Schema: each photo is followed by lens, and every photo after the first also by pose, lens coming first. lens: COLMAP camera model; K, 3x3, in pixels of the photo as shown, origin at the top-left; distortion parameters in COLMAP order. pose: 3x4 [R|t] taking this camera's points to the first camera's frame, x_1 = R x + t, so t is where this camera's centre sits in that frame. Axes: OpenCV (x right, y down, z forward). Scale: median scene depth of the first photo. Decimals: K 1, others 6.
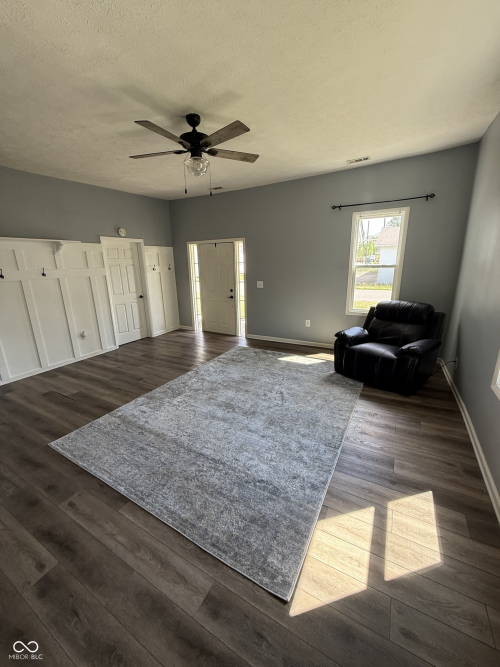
lens RADIAL K [[264.1, 0, 252.7], [0, 264.1, 330.9], [0, 0, 1]] dist [0.001392, 0.000491]
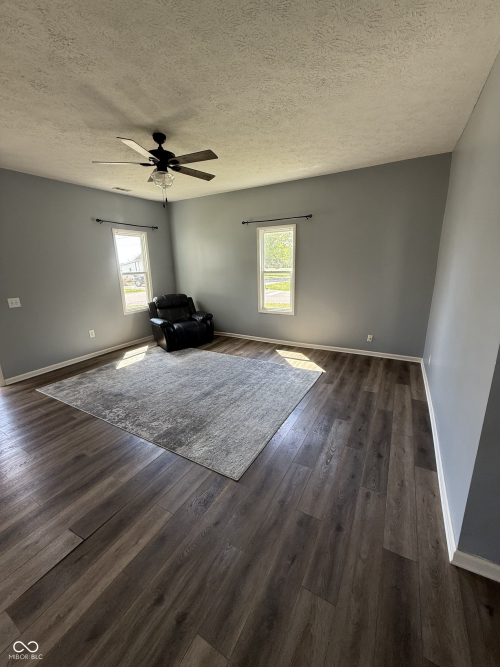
lens RADIAL K [[264.1, 0, 248.5], [0, 264.1, 329.5], [0, 0, 1]] dist [0.001392, 0.000491]
pose [[0.010692, -0.218994, 0.975668, -0.990477], [0.279221, 0.937565, 0.207382, -0.115824], [-0.960167, 0.270210, 0.071172, 0.524322]]
